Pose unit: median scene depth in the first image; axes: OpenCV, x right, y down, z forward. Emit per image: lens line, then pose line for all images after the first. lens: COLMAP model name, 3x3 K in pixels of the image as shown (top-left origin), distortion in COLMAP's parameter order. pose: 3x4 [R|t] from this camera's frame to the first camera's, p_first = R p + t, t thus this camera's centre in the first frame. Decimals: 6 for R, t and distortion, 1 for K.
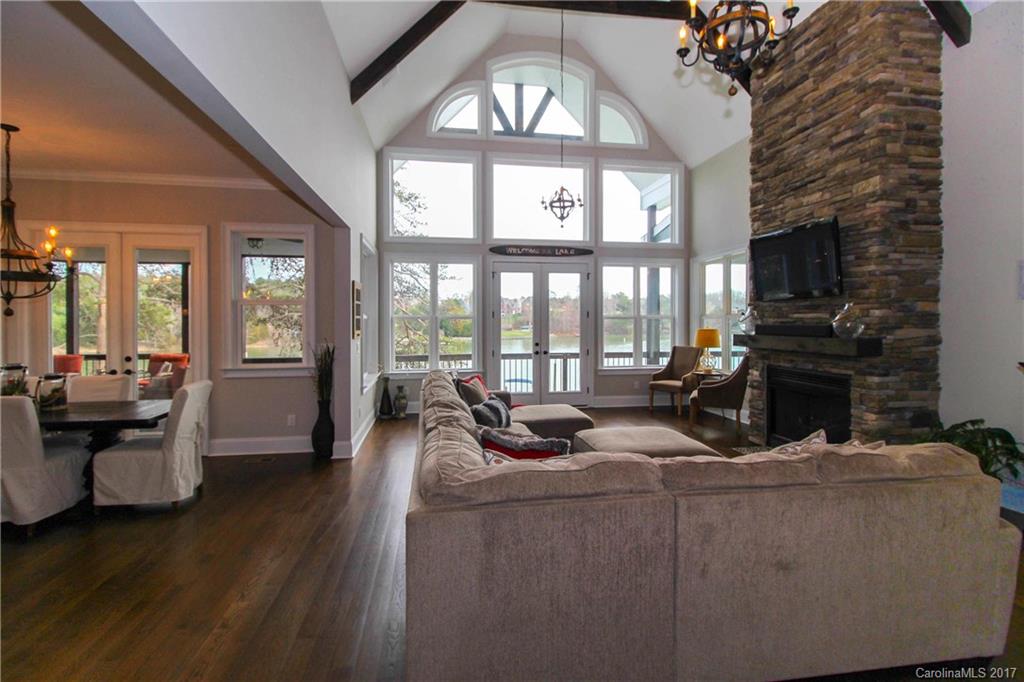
lens RADIAL K [[476.1, 0, 508.6], [0, 476.1, 331.5], [0, 0, 1]] dist [-0.005778, -0.000158]
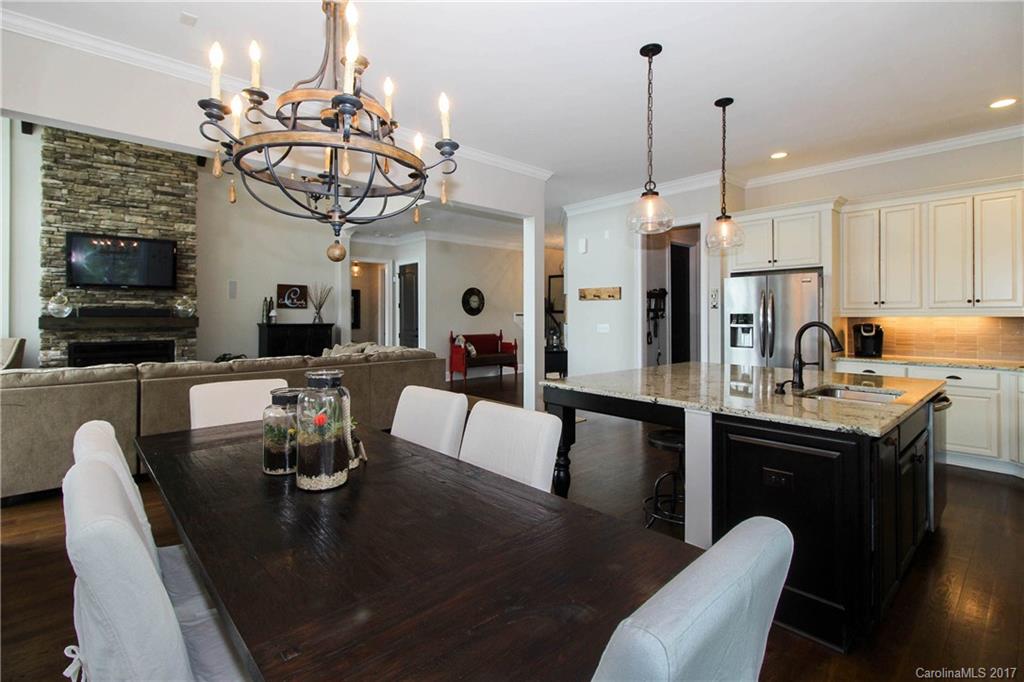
lens RADIAL K [[476.1, 0, 499.5], [0, 476.1, 314.9], [0, 0, 1]] dist [-0.005778, -0.000158]
pose [[-0.526639, 0.004199, 0.850079, -1.059353], [0.017299, 0.999834, 0.005779, 0.013502], [-0.849913, 0.017749, -0.526624, 0.780286]]
